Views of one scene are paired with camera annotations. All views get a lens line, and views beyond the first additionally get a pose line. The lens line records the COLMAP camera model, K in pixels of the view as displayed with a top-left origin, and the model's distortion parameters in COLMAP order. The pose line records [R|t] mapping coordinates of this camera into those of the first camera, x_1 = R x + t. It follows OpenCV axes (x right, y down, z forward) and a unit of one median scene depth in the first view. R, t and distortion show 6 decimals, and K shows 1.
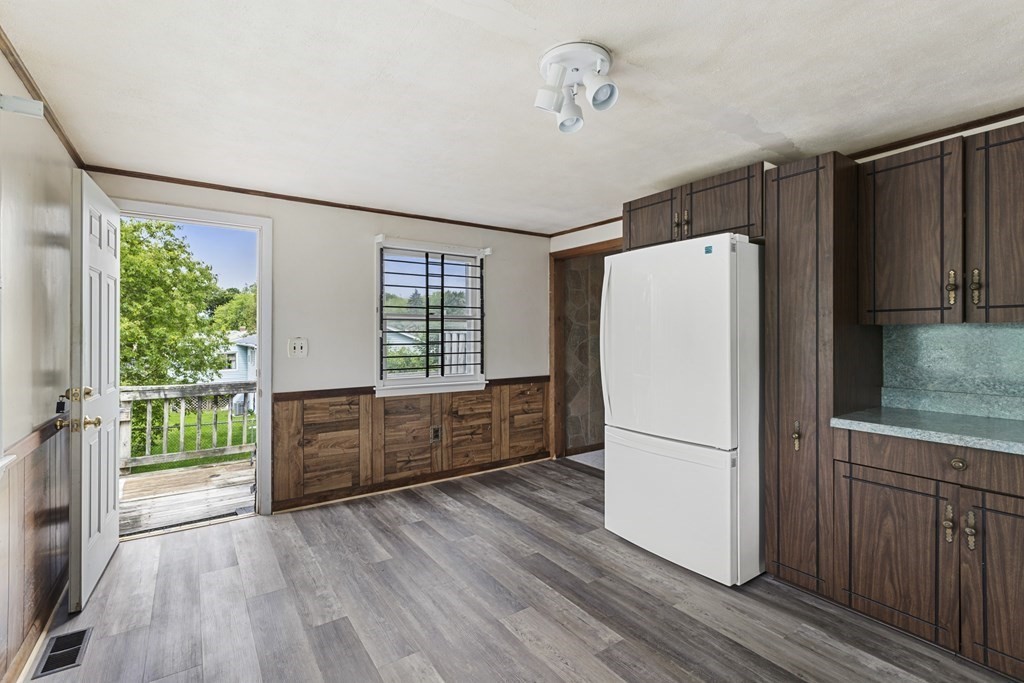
lens RADIAL K [[461.4, 0, 507.4], [0, 461.4, 335.5], [0, 0, 1]] dist [0.000174, -0.000438]
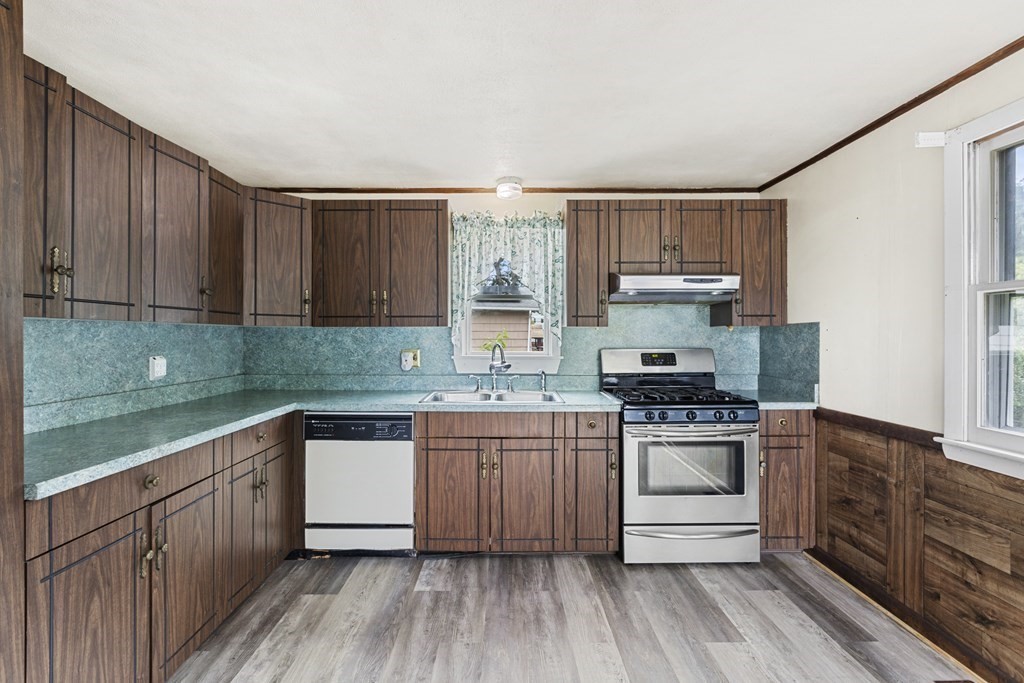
lens RADIAL K [[483.5, 0, 508.1], [0, 483.5, 336.7], [0, 0, 1]] dist [-0.002466, -0.000323]
pose [[-0.828586, -0.001295, 0.559861, -0.082824], [-0.000063, 0.999998, 0.002220, 0.002367], [-0.559862, 0.001804, -0.828584, 1.188100]]
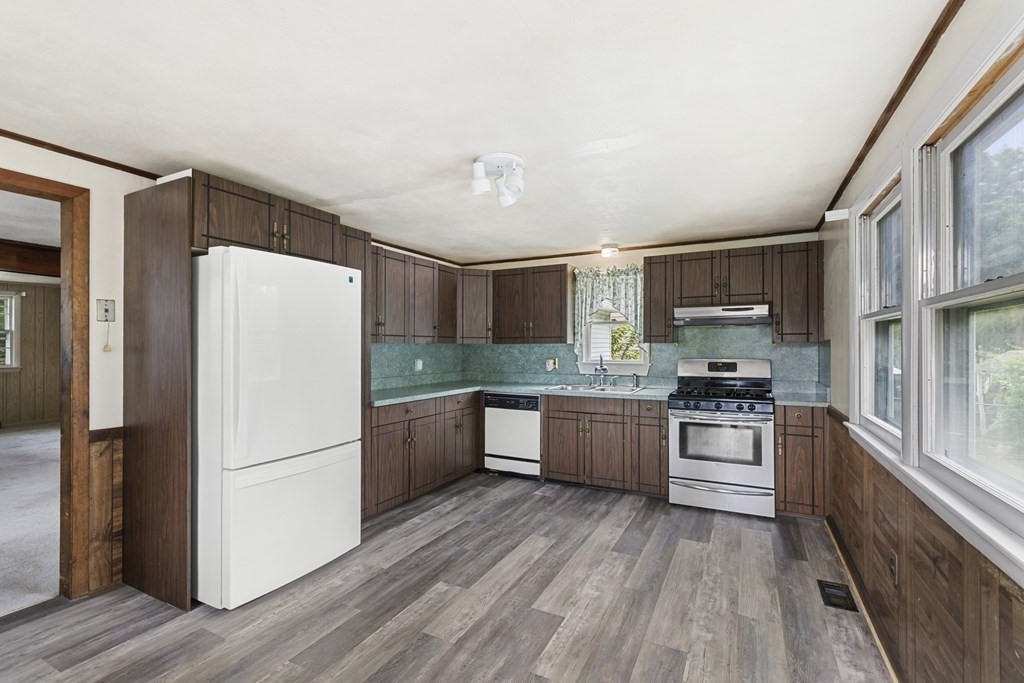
lens RADIAL K [[462.8, 0, 508.2], [0, 462.8, 344.6], [0, 0, 1]] dist [0.000492, -0.000018]
pose [[-0.471966, 0.004417, 0.881606, -0.951393], [0.000805, 0.999989, -0.004579, -0.009738], [-0.881616, -0.001451, -0.471964, 1.380759]]
